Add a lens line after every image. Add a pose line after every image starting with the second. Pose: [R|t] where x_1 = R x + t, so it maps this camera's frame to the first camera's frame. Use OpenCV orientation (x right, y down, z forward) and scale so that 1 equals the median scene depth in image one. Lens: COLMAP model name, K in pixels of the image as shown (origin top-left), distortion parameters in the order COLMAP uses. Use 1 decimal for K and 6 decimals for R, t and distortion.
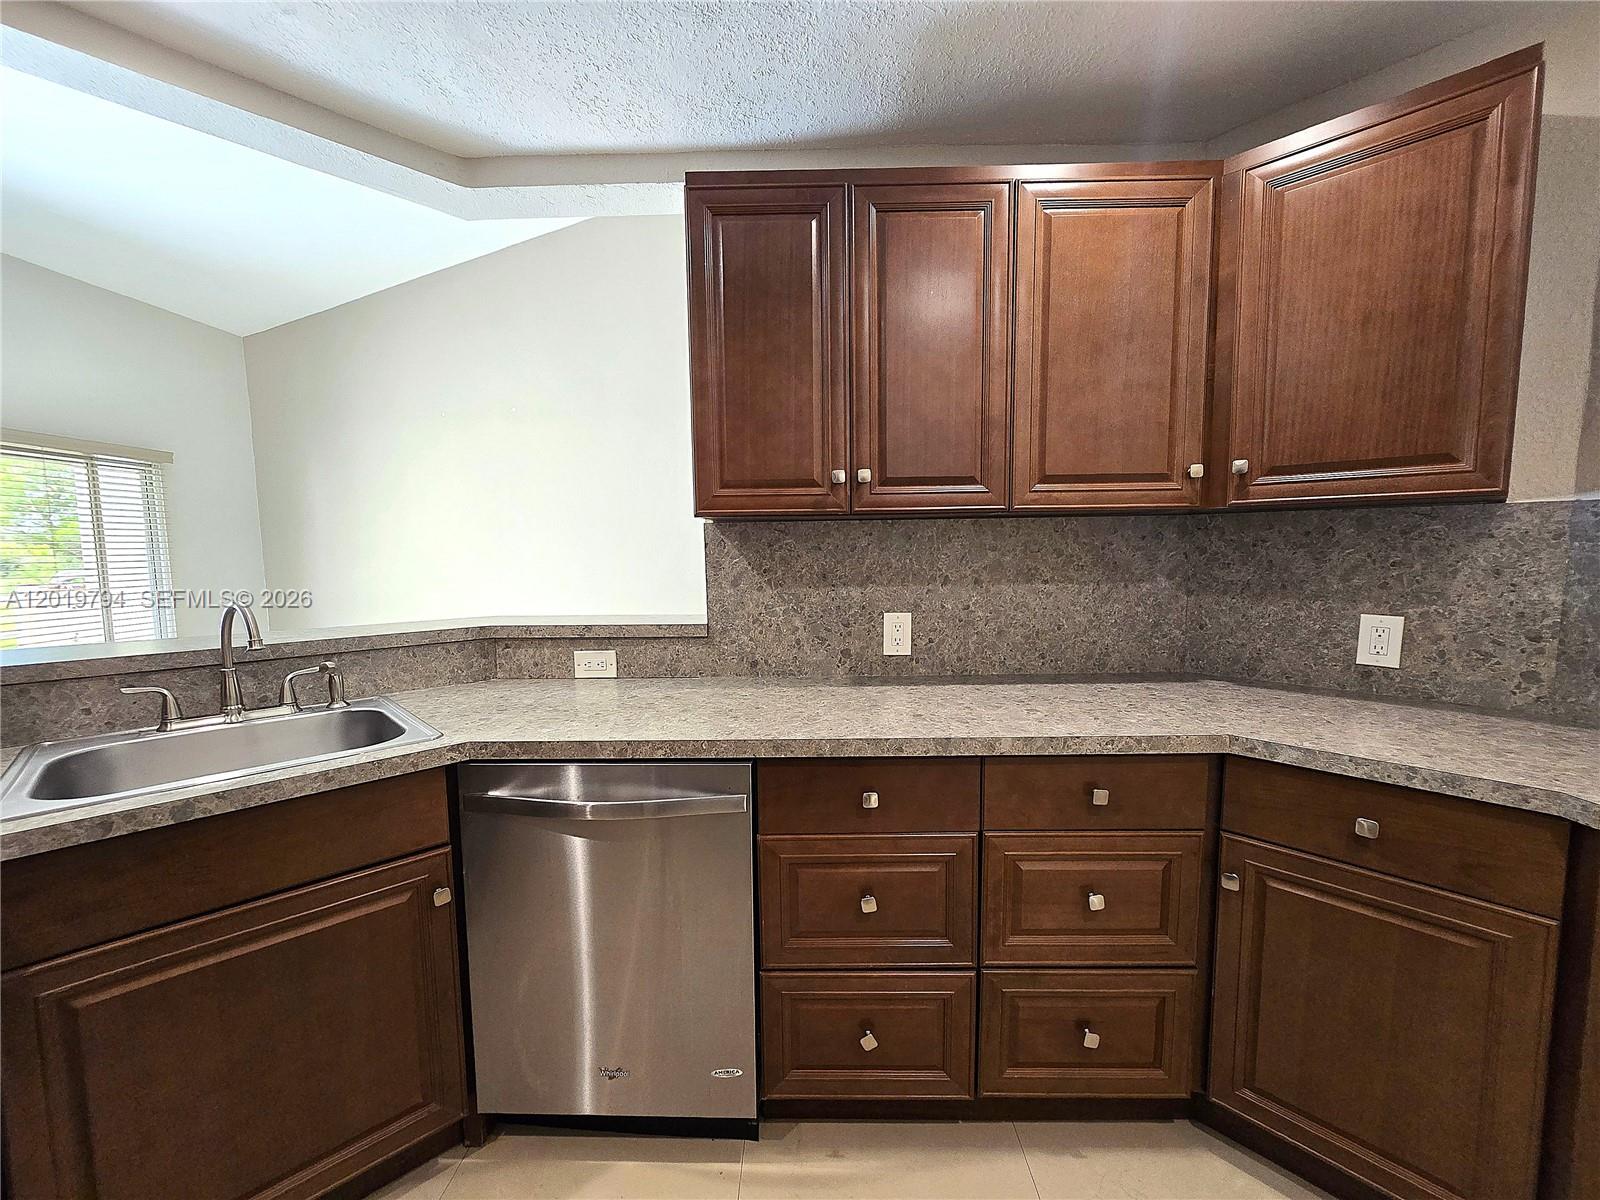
lens RADIAL K [[663.5, 0, 801.5], [0, 663.5, 606.1], [0, 0, 1]] dist [-0.000763, 0.001814]
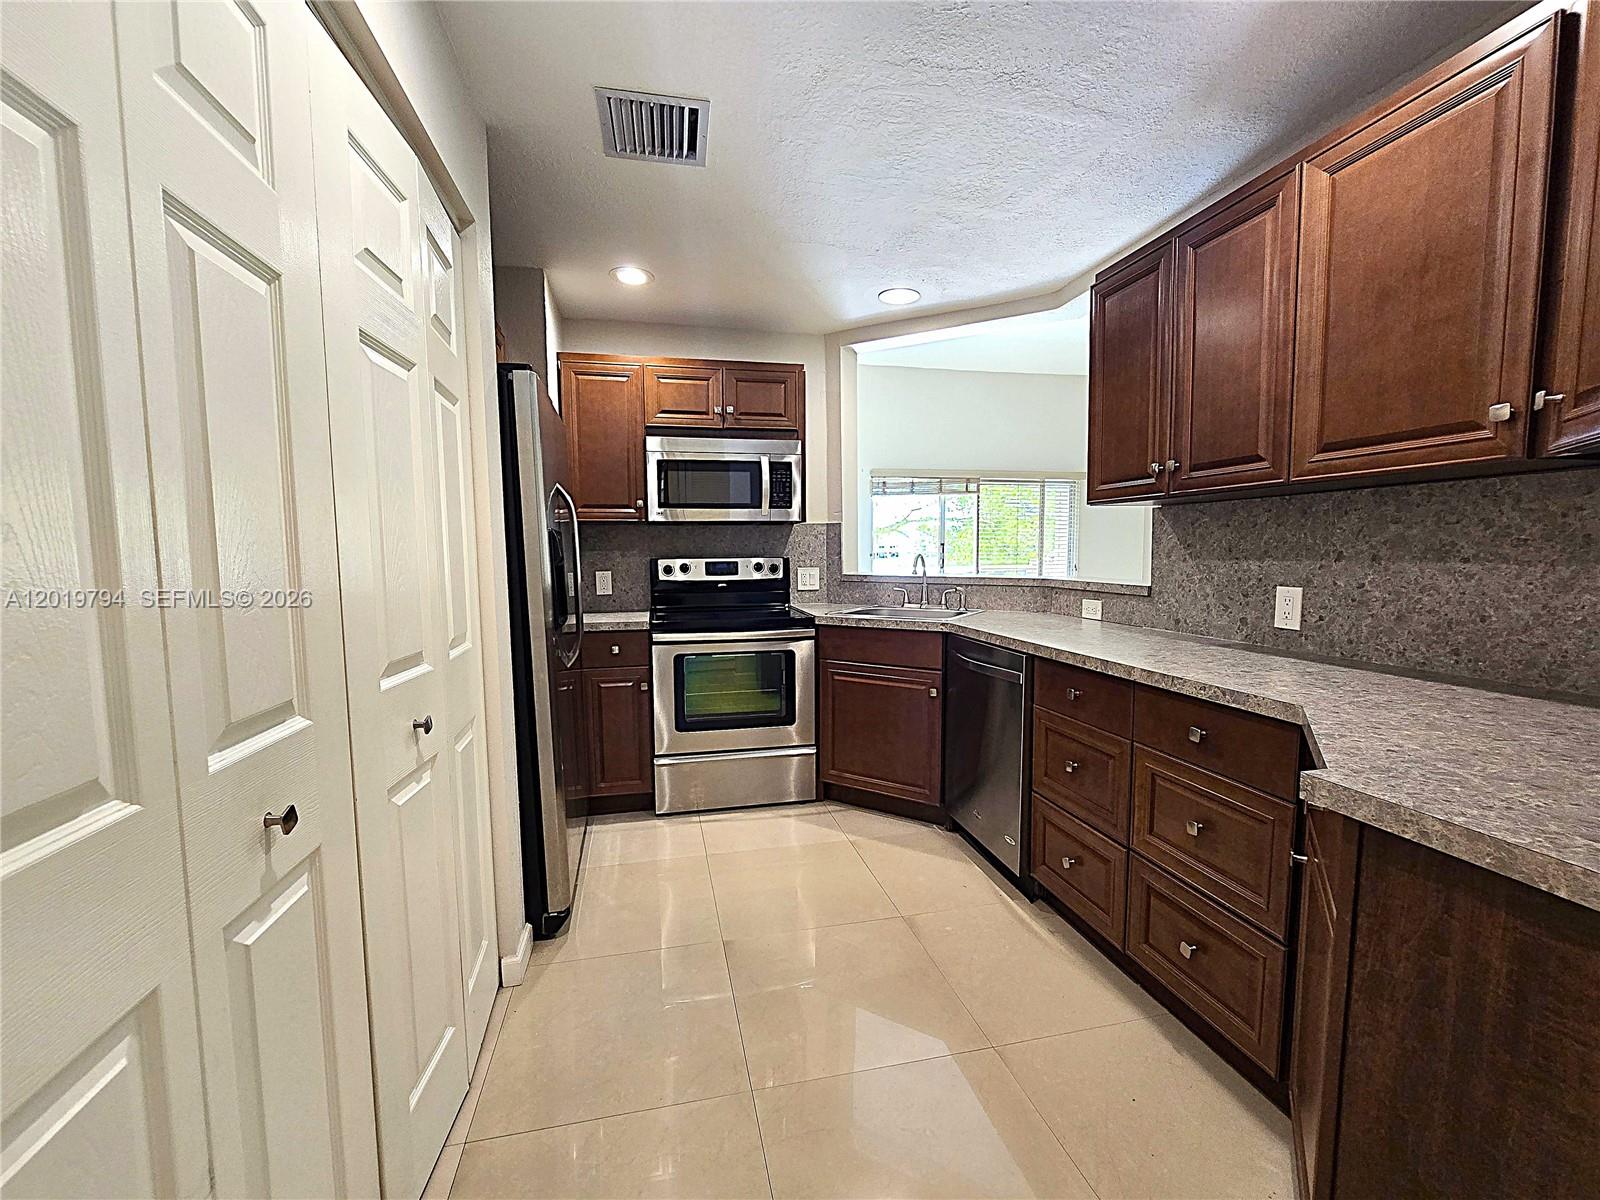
lens RADIAL K [[663.5, 0, 803.0], [0, 663.5, 599.3], [0, 0, 1]] dist [-0.000763, 0.001814]
pose [[0.247047, 0.083650, -0.965386, 0.948581], [-0.084127, 0.994357, 0.064632, 0.025806], [0.965345, 0.065247, 0.252690, 0.026814]]
